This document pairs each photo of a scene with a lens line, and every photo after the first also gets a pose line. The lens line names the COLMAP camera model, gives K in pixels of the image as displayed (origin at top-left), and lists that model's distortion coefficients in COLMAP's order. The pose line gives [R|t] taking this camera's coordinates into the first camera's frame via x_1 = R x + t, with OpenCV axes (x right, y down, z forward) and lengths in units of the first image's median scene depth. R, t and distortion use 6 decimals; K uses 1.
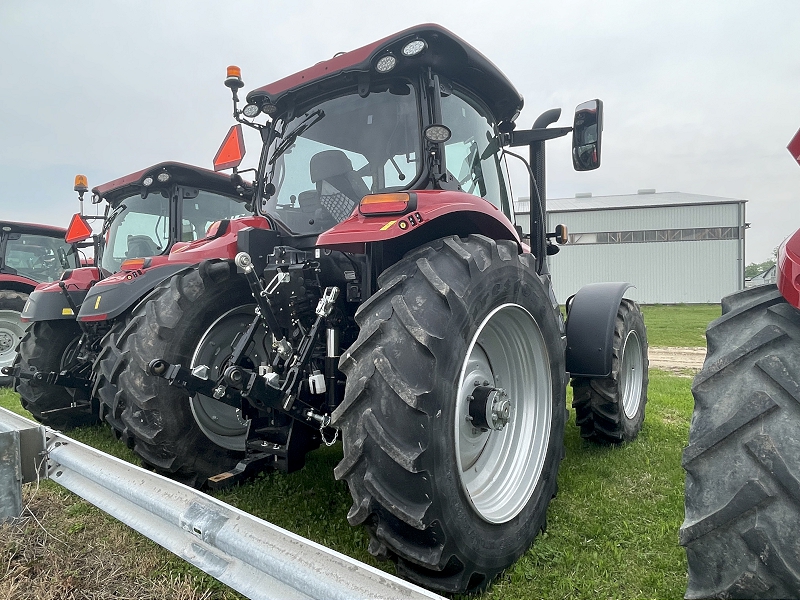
lens RADIAL K [[512.0, 0, 400.0], [0, 512.0, 300.0], [0, 0, 1]] dist [-0.021158, 0.009315]
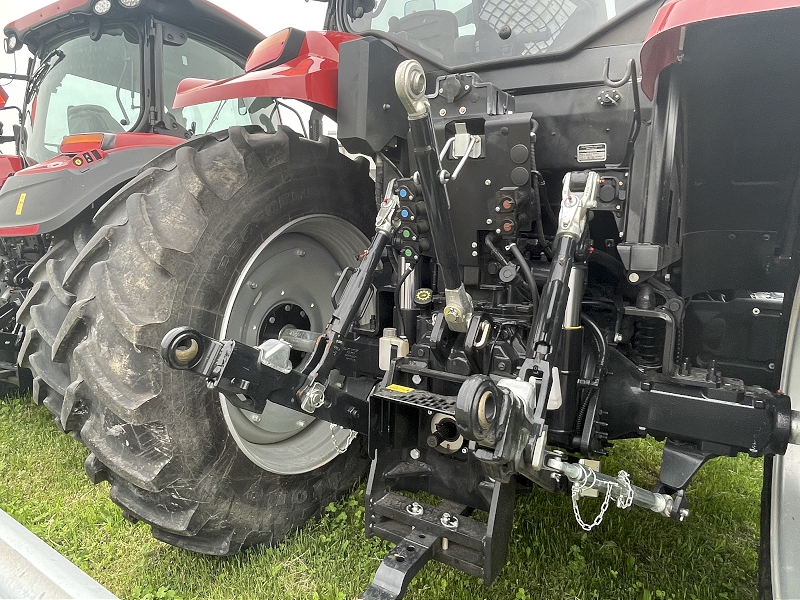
lens RADIAL K [[512.0, 0, 400.0], [0, 512.0, 300.0], [0, 0, 1]] dist [-0.021158, 0.009315]
pose [[0.994646, 0.028528, 0.099321, -0.287721], [-0.040489, 0.991877, 0.120581, 0.032593], [-0.095074, -0.123957, 0.987722, 0.492508]]
